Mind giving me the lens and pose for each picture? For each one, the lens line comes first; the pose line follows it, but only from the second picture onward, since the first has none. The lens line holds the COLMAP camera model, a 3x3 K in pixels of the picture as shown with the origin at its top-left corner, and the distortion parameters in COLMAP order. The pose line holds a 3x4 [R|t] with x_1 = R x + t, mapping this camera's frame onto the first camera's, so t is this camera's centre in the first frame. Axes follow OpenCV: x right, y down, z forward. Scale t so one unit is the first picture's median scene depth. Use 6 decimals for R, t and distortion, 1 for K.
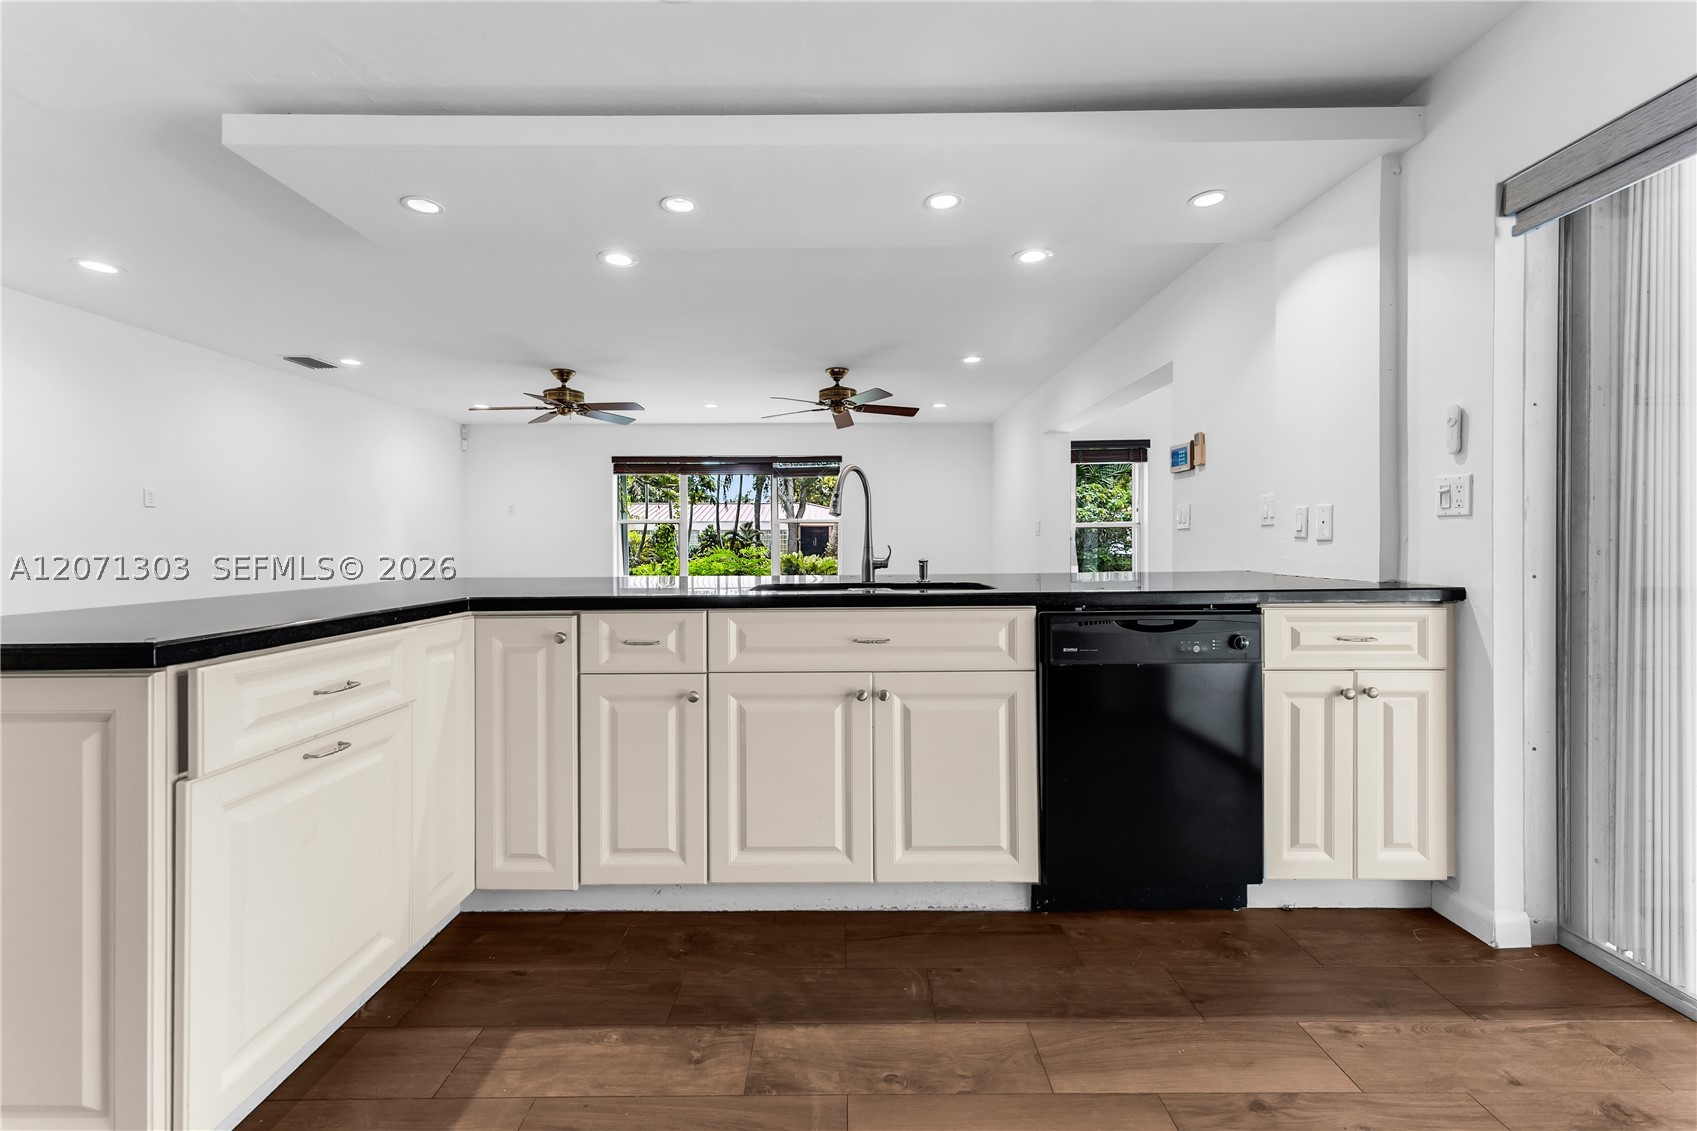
lens RADIAL K [[671.7, 0, 865.6], [0, 671.7, 521.6], [0, 0, 1]] dist [0.000384, -0.000056]
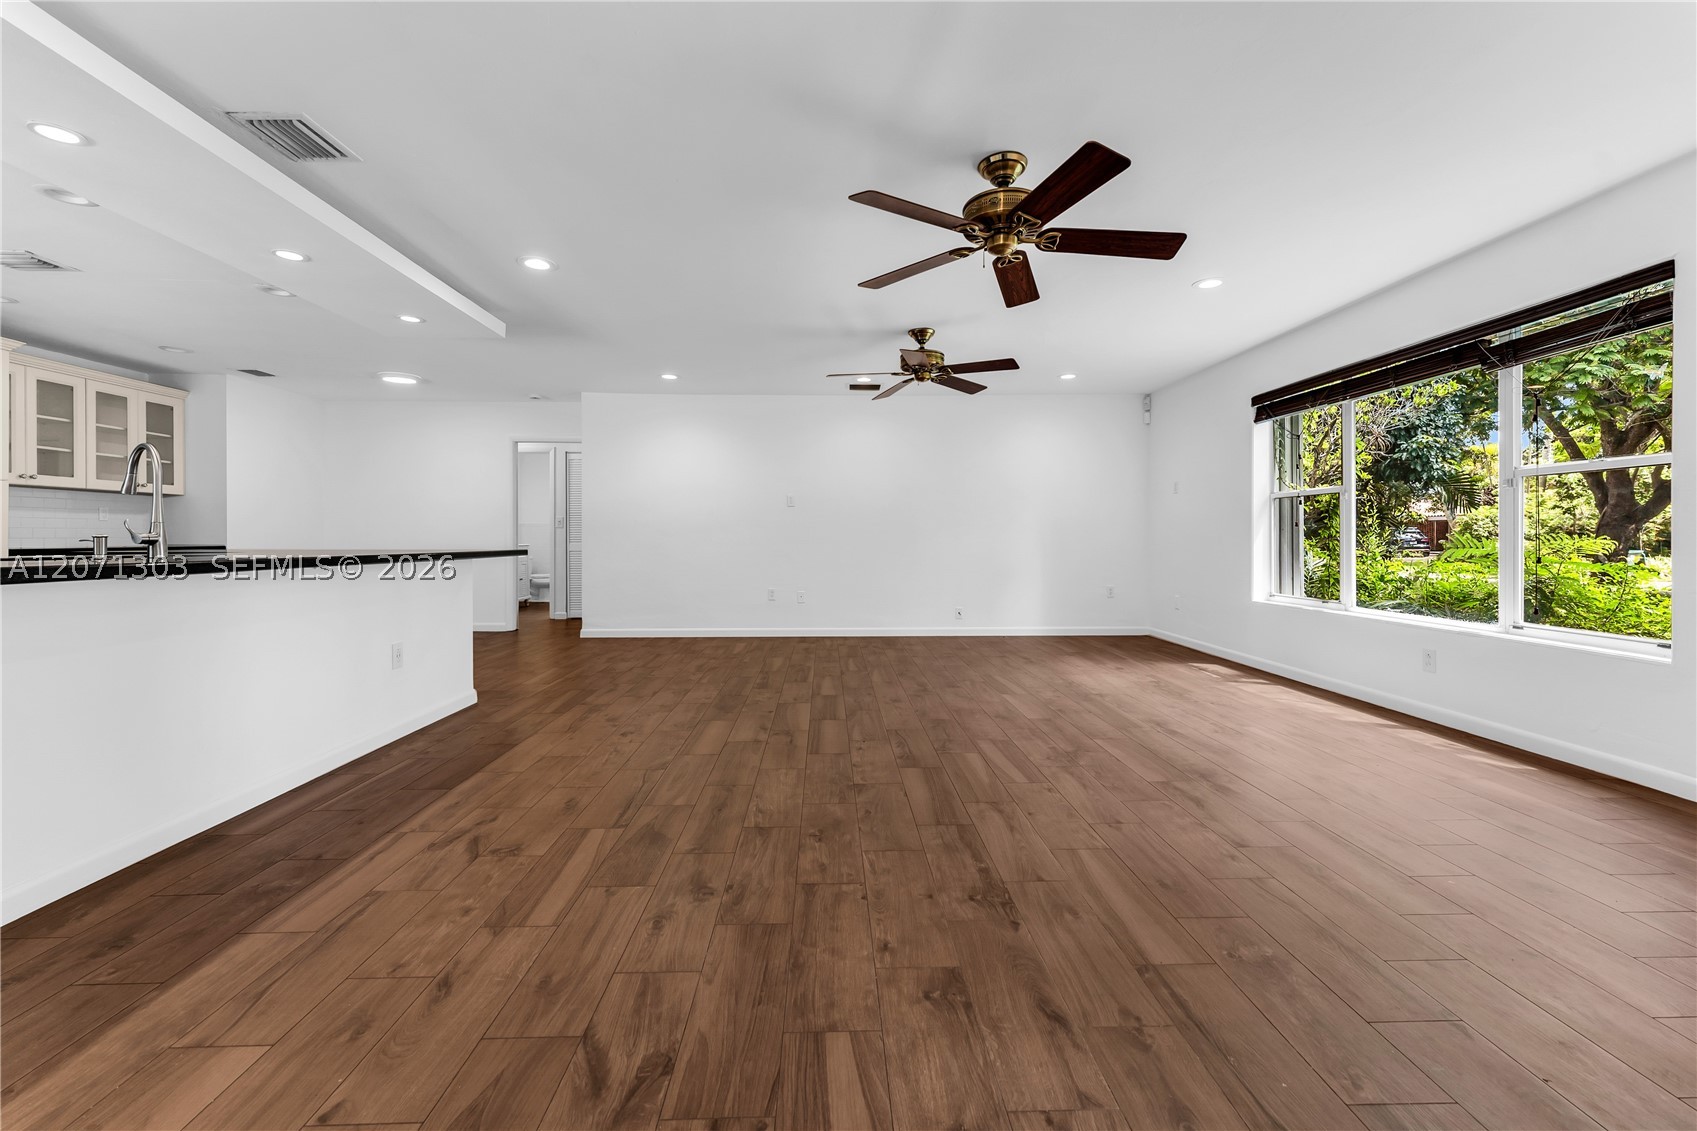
lens RADIAL K [[703.5, 0, 849.5], [0, 703.5, 538.8], [0, 0, 1]] dist [0.009106, -0.000239]
pose [[-0.002754, 0.009067, -0.999955, 0.420841], [0.027927, 0.999570, 0.008987, 0.032212], [0.999606, -0.027901, -0.003006, 0.811596]]
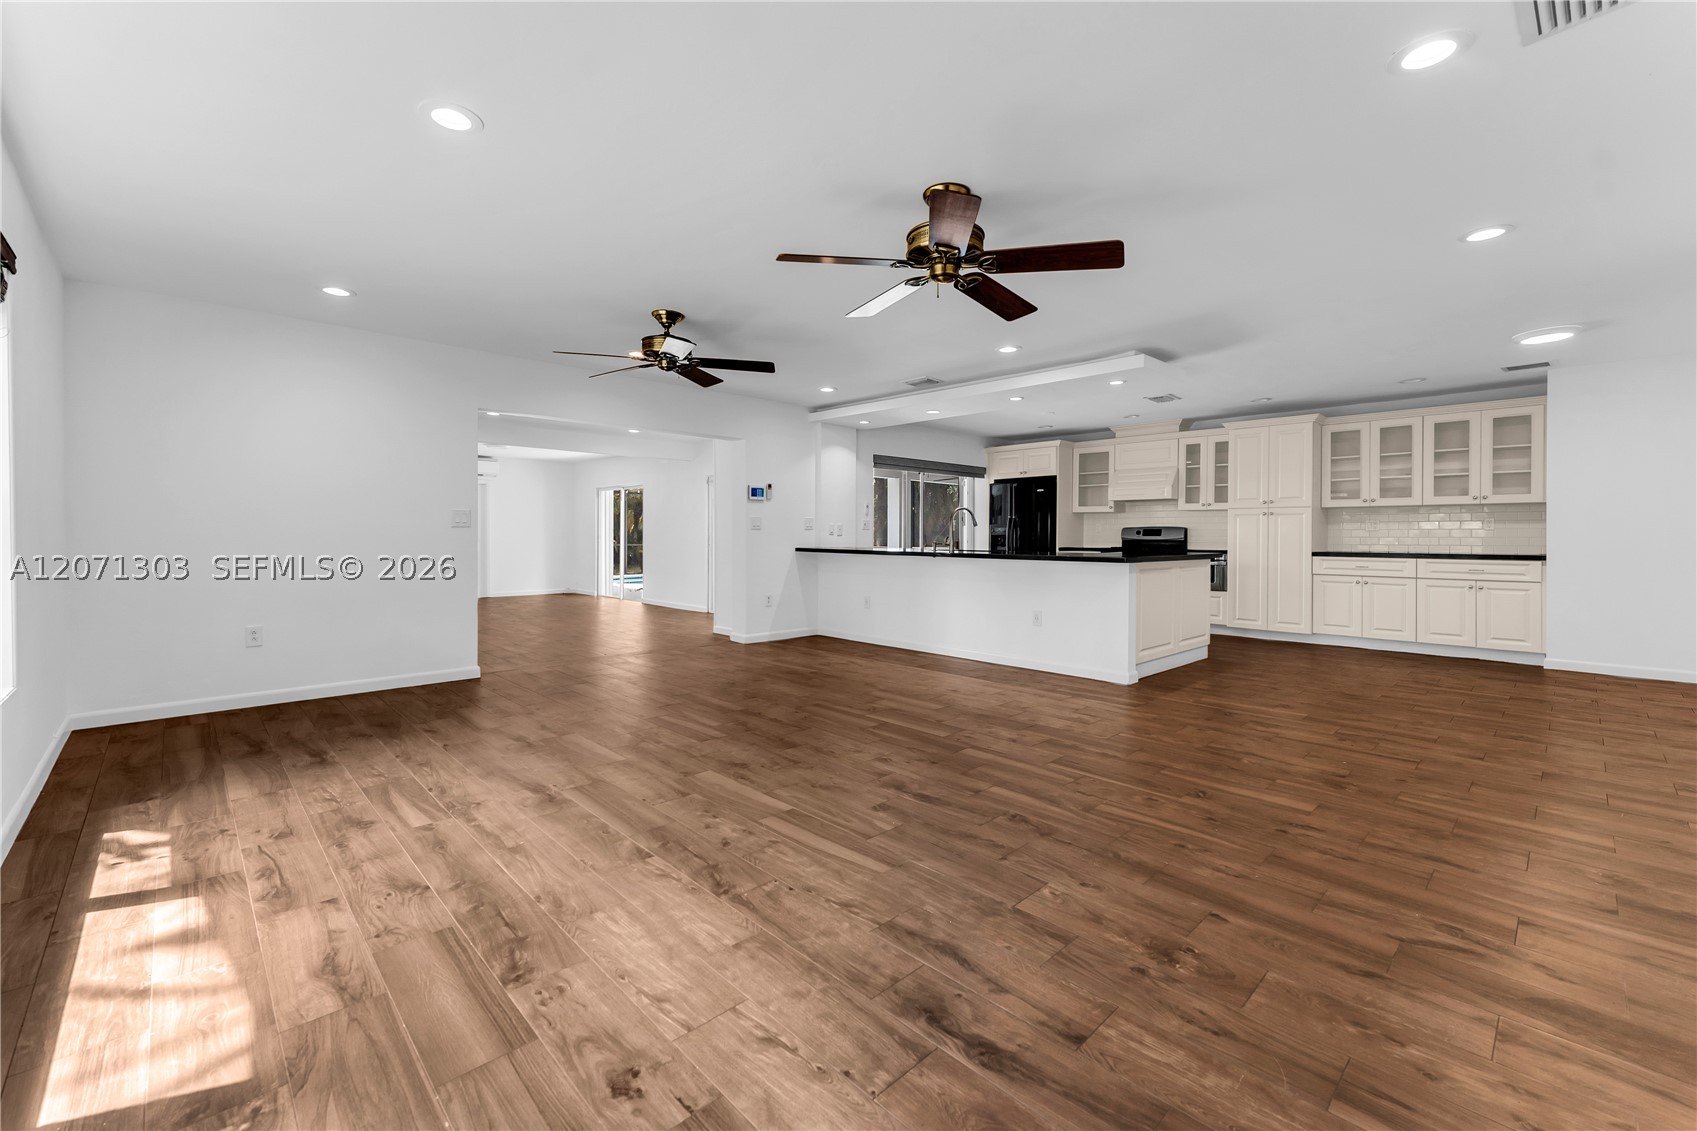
lens RADIAL K [[695.7, 0, 845.7], [0, 695.7, 534.1], [0, 0, 1]] dist [-0.000527, -0.000189]
pose [[-0.663186, 0.005718, 0.748433, -0.713095], [-0.020133, 0.999473, -0.025475, 0.041398], [-0.748184, -0.031963, -0.662721, 1.253782]]
